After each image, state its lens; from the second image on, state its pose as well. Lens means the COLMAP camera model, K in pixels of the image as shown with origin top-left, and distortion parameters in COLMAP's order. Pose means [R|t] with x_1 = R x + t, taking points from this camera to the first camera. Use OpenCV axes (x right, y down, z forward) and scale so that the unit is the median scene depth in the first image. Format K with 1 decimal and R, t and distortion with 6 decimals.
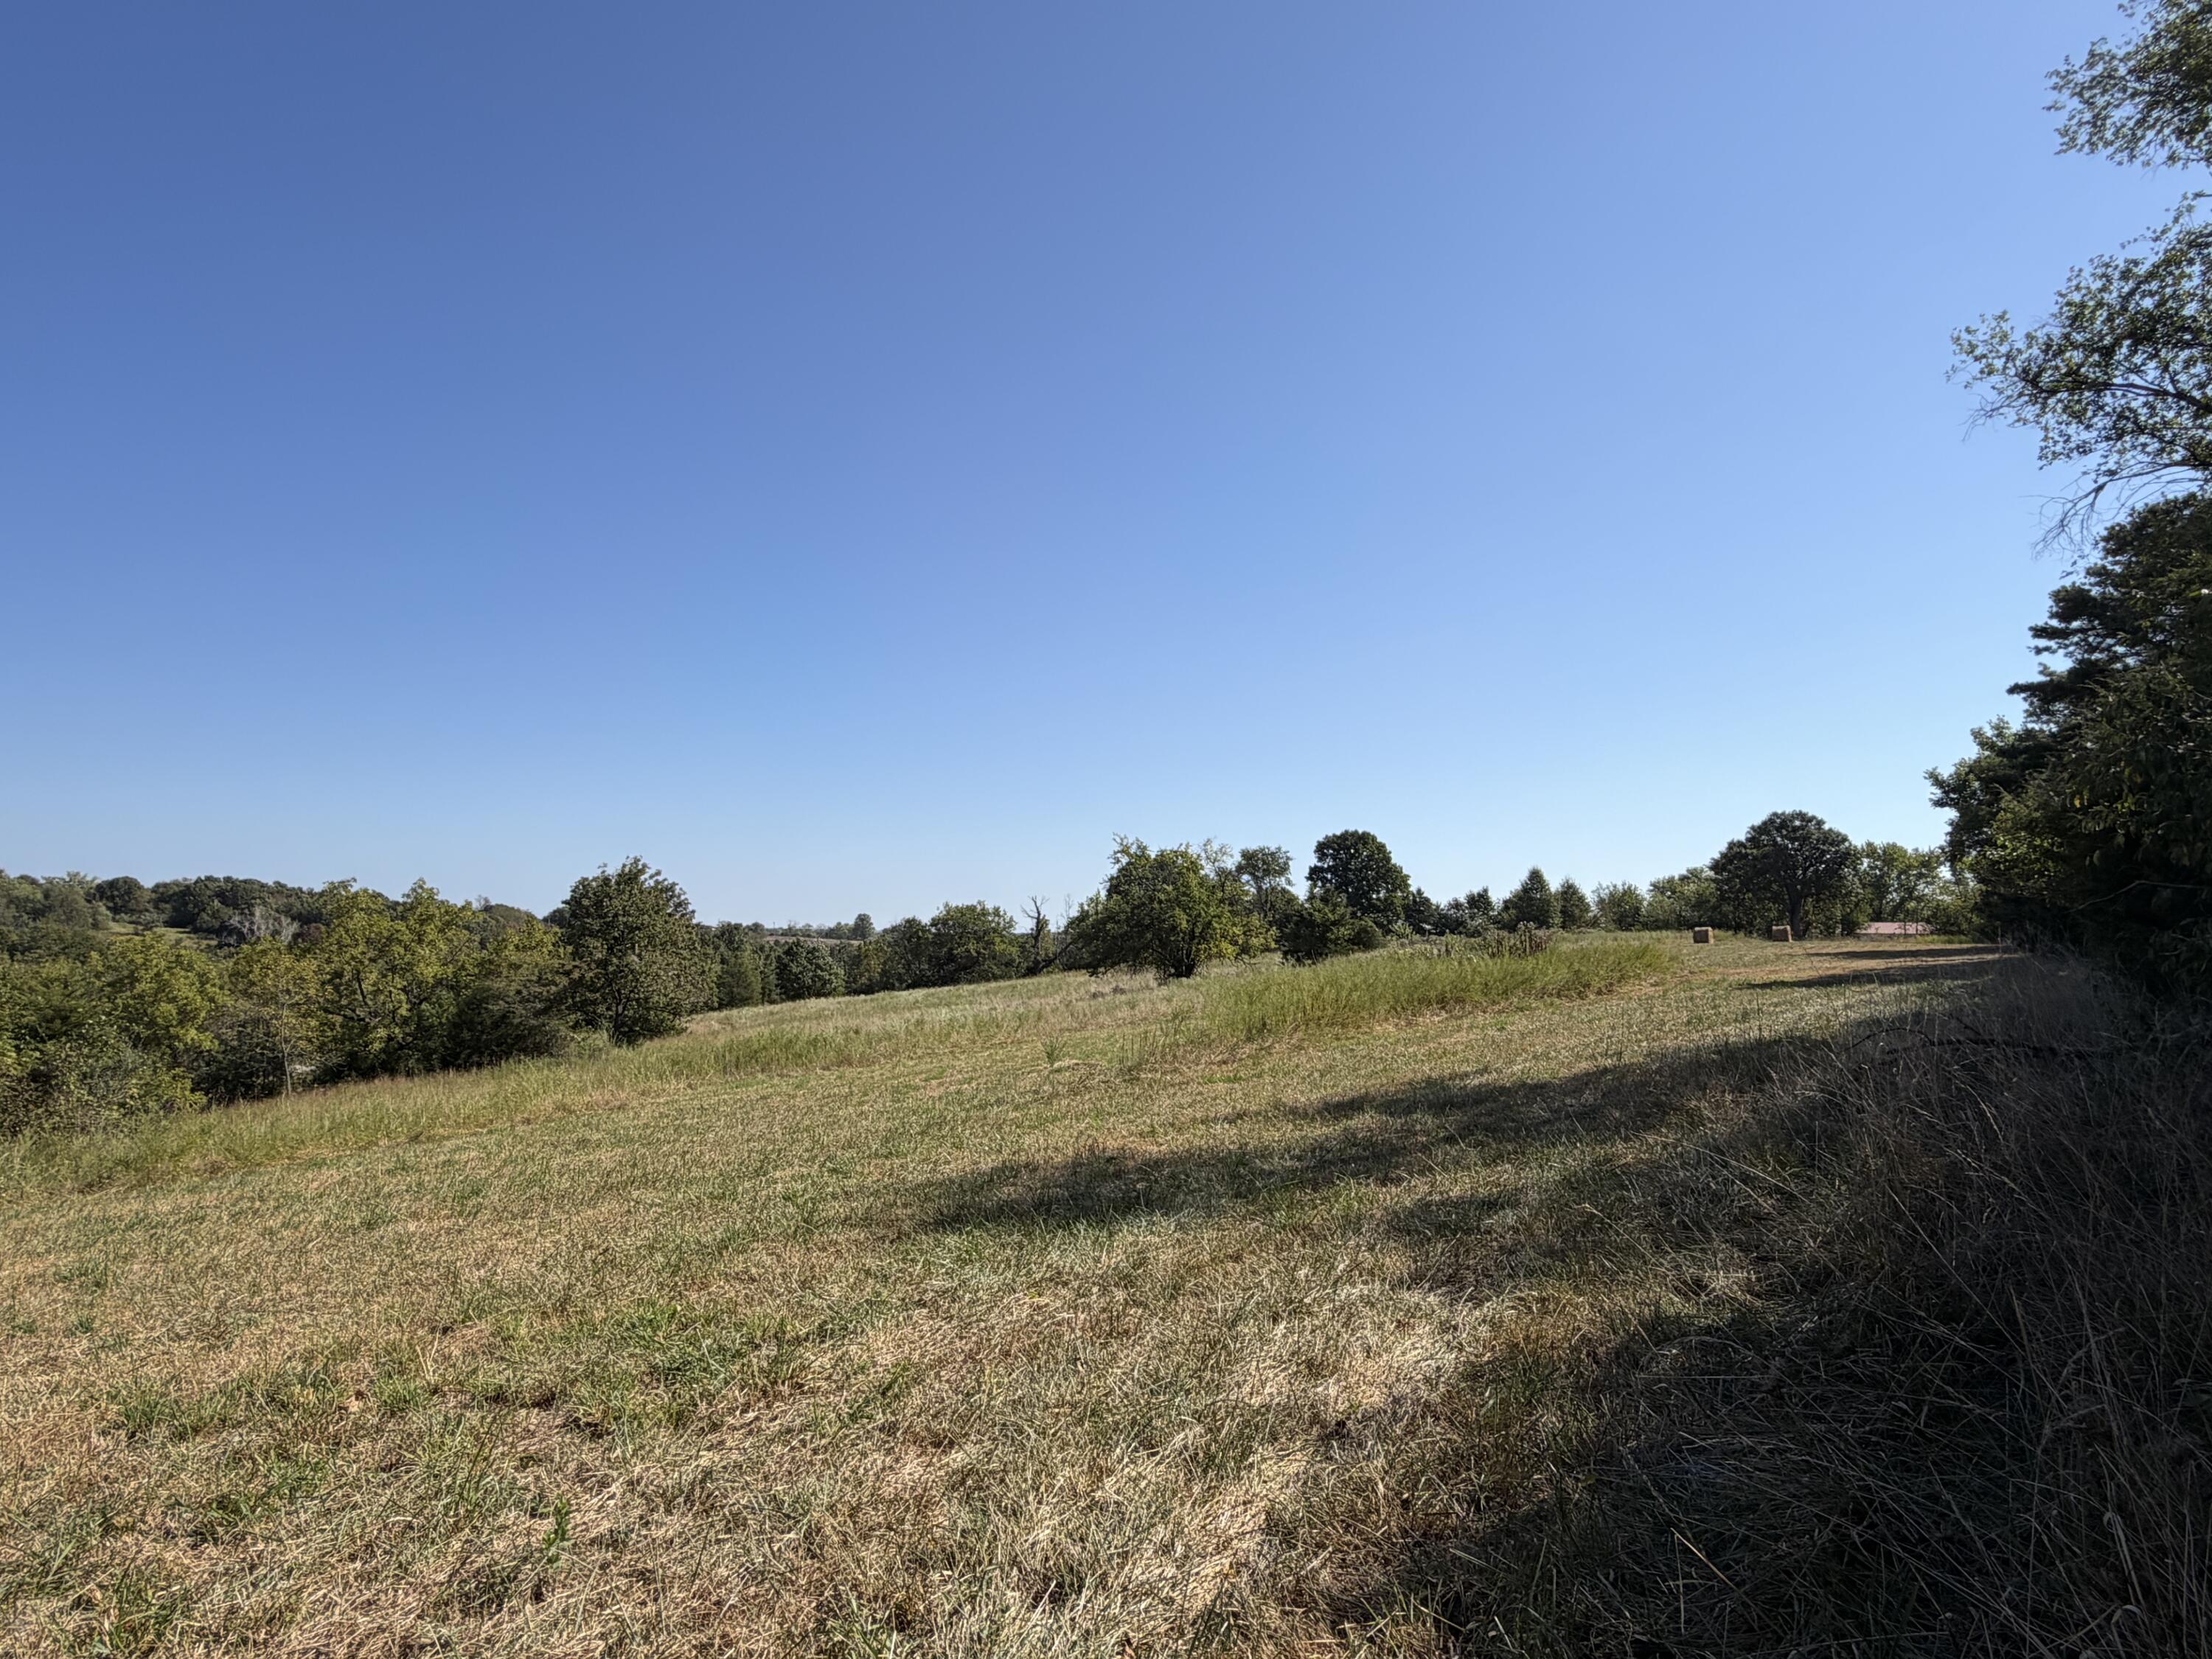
lens RADIAL K [[1298.3, 0, 1111.9], [0, 1298.3, 832.6], [0, 0, 1]] dist [-0.000433, 0.000073]
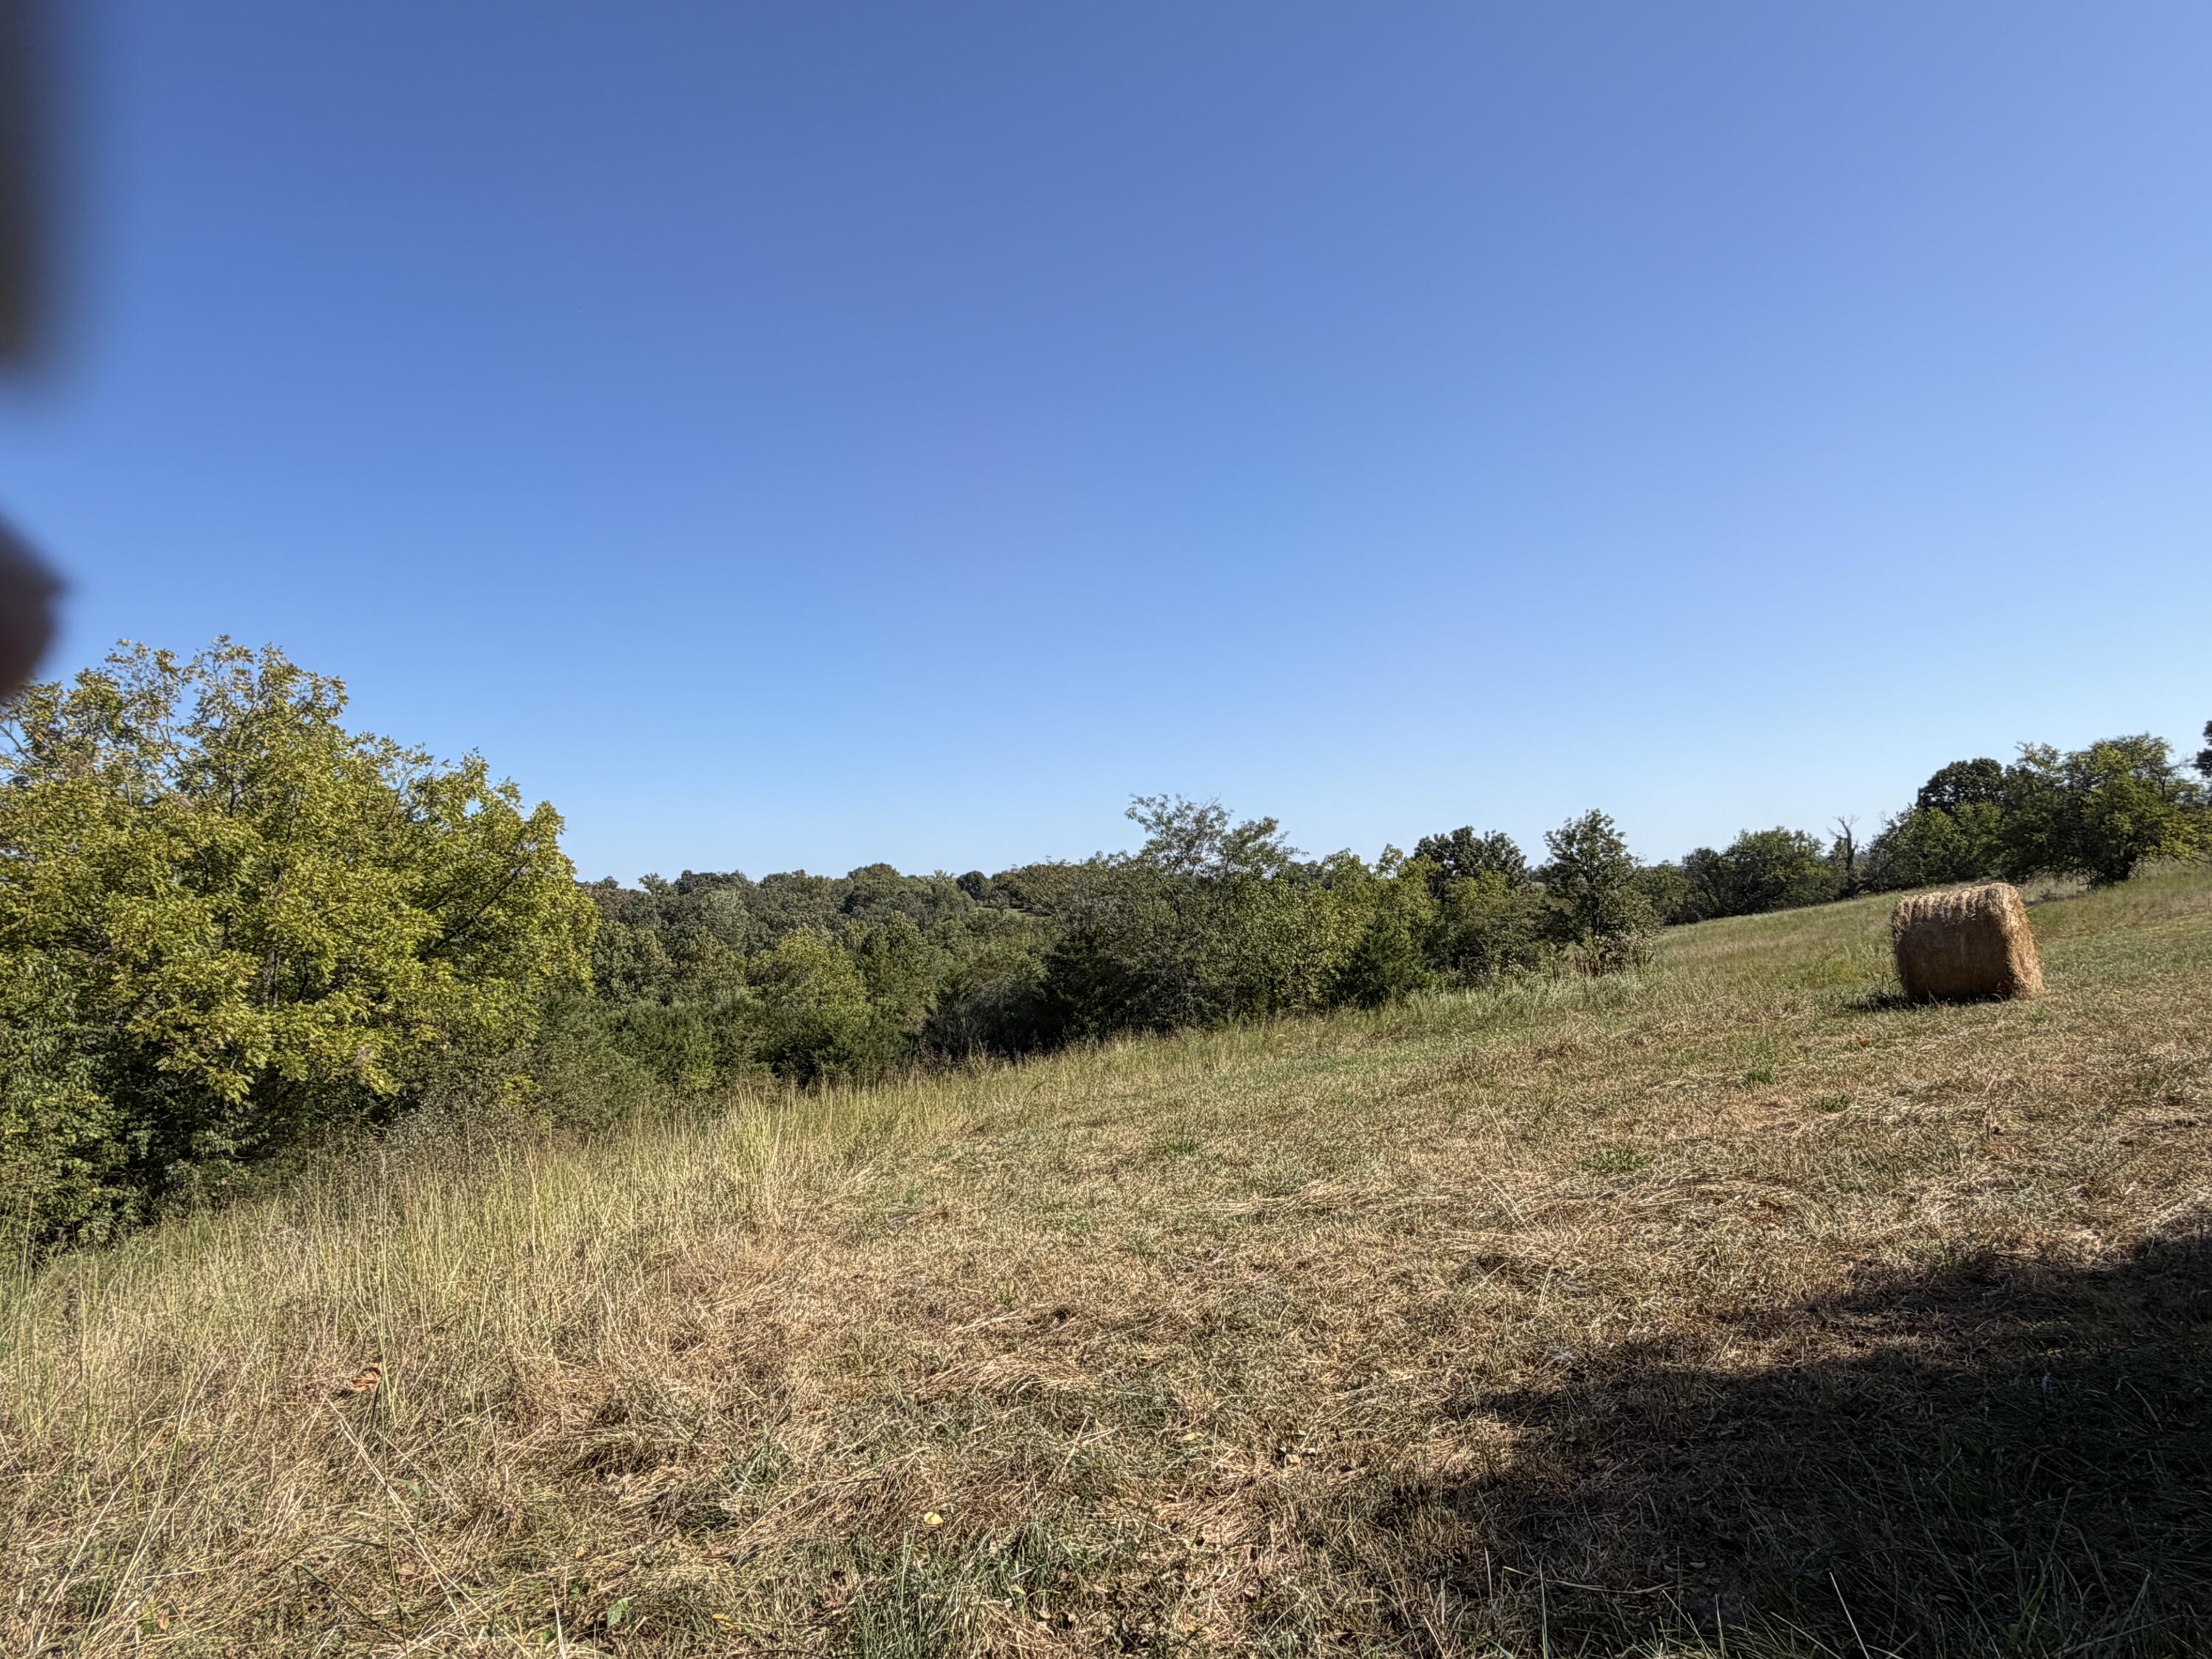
lens RADIAL K [[1298.3, 0, 1100.0], [0, 1298.3, 827.3], [0, 0, 1]] dist [-0.000433, 0.000073]
pose [[0.867312, -0.090491, -0.489470, -0.172334], [0.107481, 0.994185, 0.006649, -0.022245], [0.486022, -0.058375, 0.871995, -0.282065]]
